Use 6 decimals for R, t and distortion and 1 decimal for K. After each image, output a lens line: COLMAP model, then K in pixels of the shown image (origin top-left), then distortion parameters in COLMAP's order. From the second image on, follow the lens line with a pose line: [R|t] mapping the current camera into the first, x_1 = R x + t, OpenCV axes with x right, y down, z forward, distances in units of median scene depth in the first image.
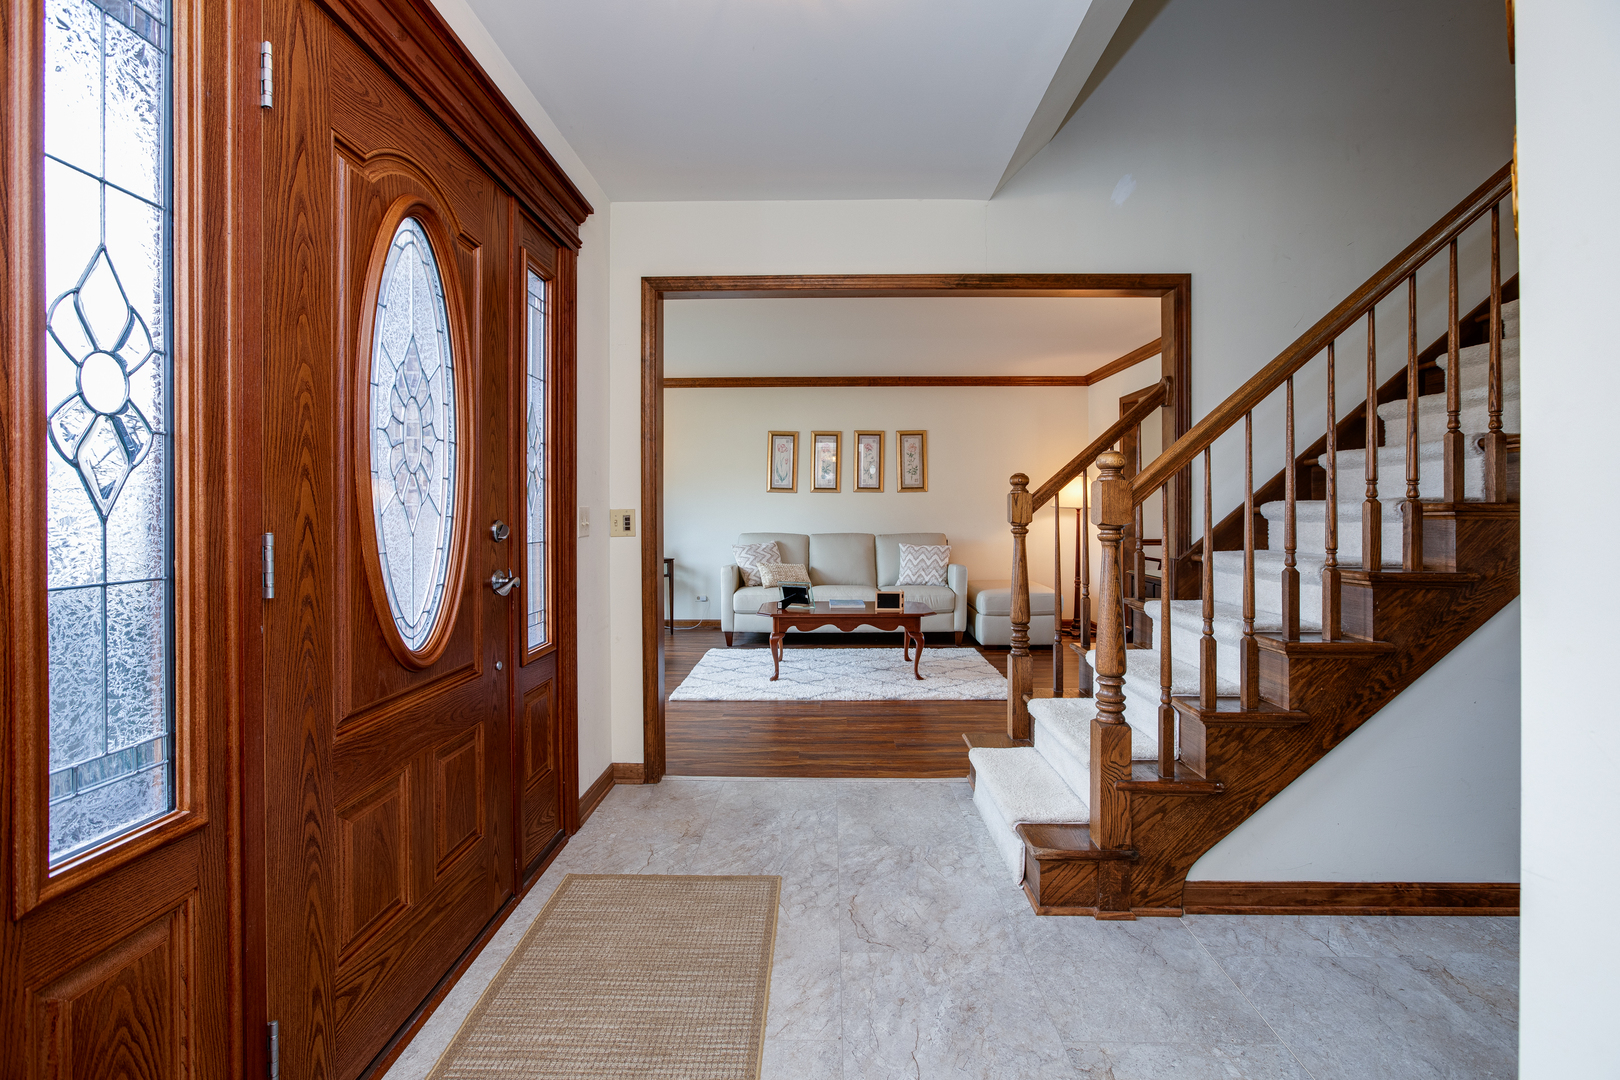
lens RADIAL K [[761.7, 0, 810.0], [0, 761.7, 540.0], [0, 0, 1]] dist [-0.025031, 0.000003]
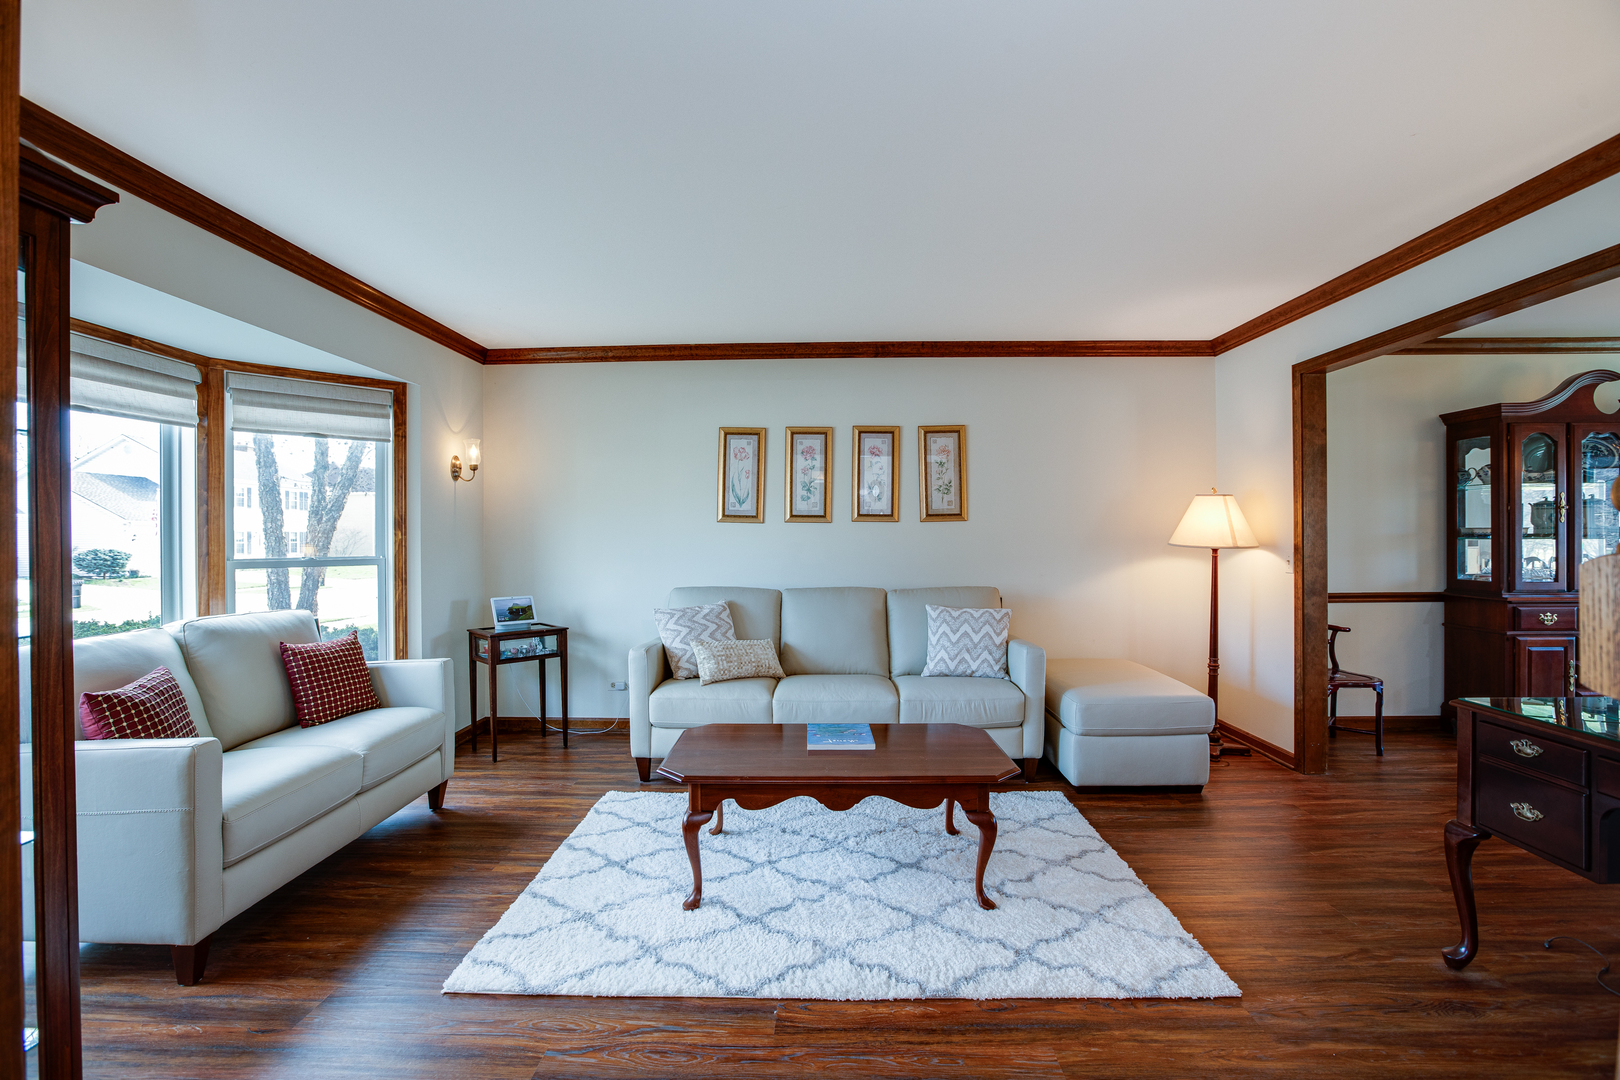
lens RADIAL K [[761.7, 0, 810.0], [0, 761.7, 540.0], [0, 0, 1]] dist [-0.025031, 0.000003]
pose [[0.999996, -0.002429, 0.001559, 0.021177], [0.002480, 0.999450, -0.033066, -0.026853], [-0.001478, 0.033069, 0.999452, 0.366553]]
